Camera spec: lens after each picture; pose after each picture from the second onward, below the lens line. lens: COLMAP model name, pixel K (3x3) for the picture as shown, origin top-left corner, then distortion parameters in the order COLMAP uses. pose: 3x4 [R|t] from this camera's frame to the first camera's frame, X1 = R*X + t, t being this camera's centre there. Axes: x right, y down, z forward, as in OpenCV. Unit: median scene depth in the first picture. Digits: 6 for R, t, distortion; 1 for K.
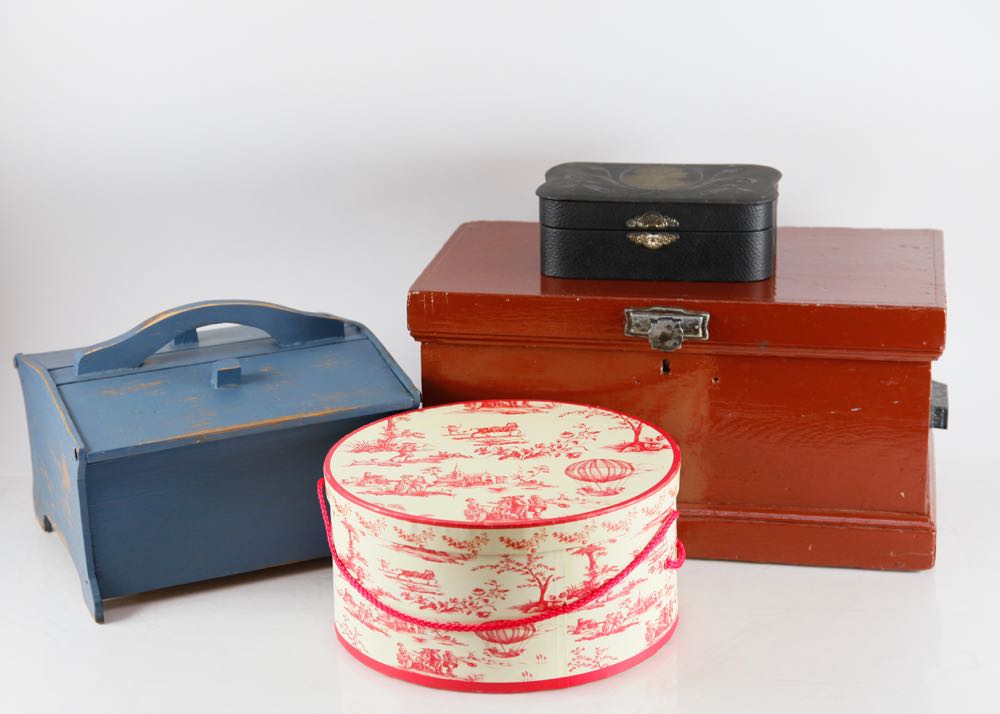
lens RADIAL K [[2124.8, 0, 500.0], [0, 2124.8, 357.0], [0, 0, 1]] dist [0.362387, -0.031863]
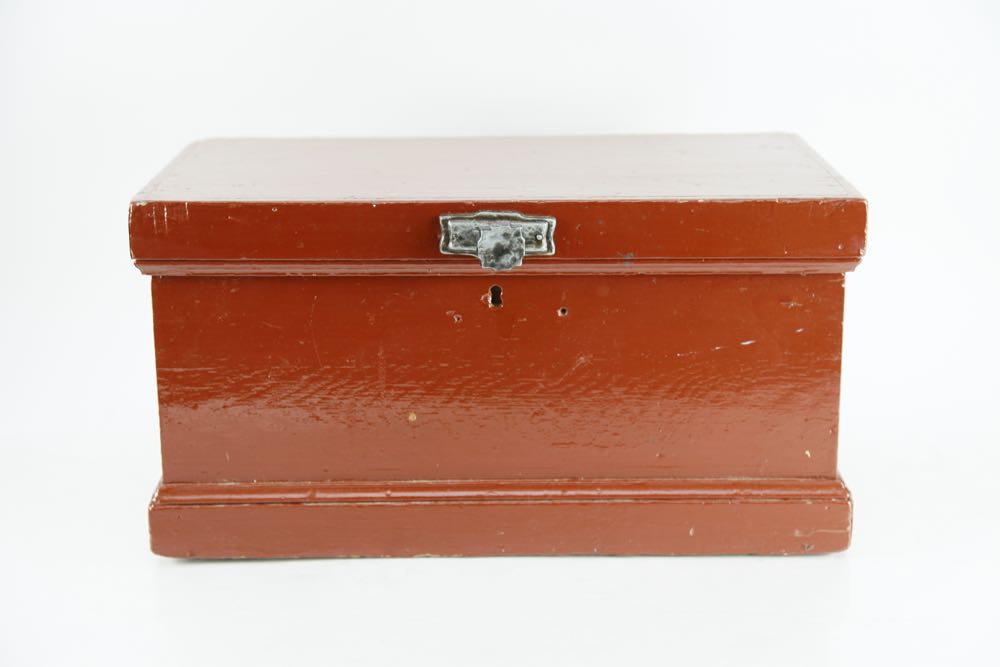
lens RADIAL K [[1885.5, 0, 500.0], [0, 1885.5, 333.5], [0, 0, 1]] dist [0.285250, 0.026319]
pose [[0.986654, -0.041469, 0.157461, -0.024645], [0.045258, 0.998764, -0.020549, 0.032419], [-0.156415, 0.027401, 0.987311, 0.379064]]
